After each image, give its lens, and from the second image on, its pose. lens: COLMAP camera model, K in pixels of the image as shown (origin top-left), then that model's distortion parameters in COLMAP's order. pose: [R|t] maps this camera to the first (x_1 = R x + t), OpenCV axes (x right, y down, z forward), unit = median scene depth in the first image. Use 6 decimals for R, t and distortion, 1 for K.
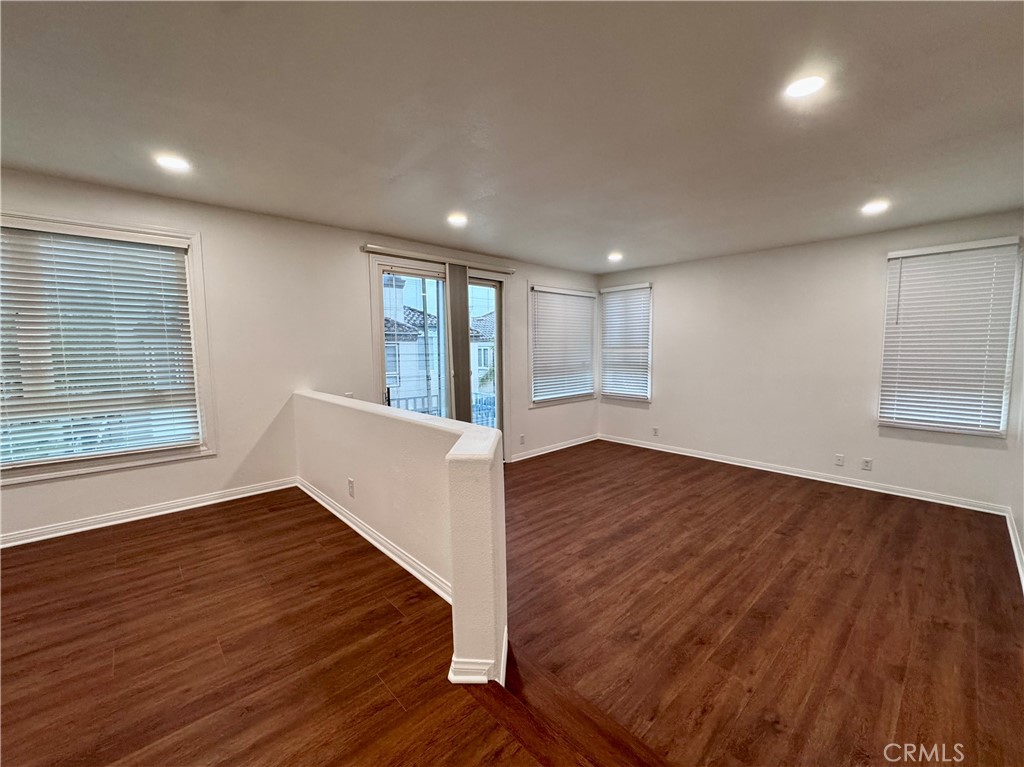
lens RADIAL K [[414.8, 0, 506.1], [0, 414.8, 386.5], [0, 0, 1]] dist [0.000244, -0.000309]
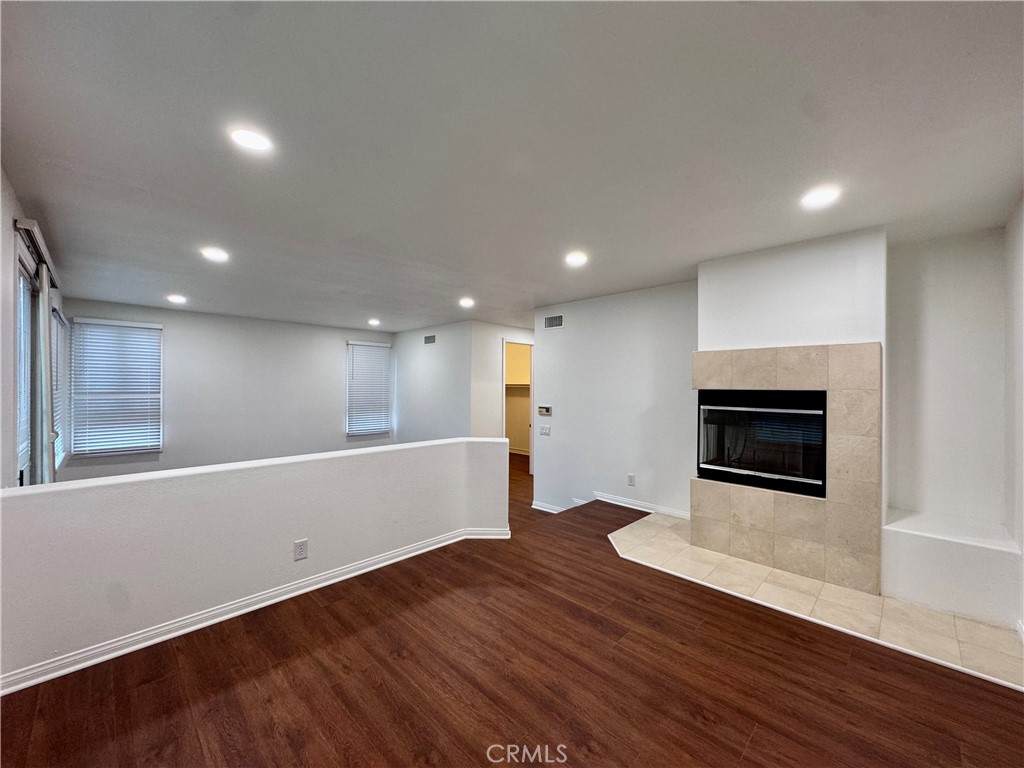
lens RADIAL K [[414.8, 0, 509.2], [0, 414.8, 380.5], [0, 0, 1]] dist [0.000244, -0.000309]
pose [[-0.047326, 0.020254, 0.998674, -1.140910], [0.093463, 0.995498, -0.015760, -0.062204], [-0.994497, 0.092594, -0.049006, 0.476107]]
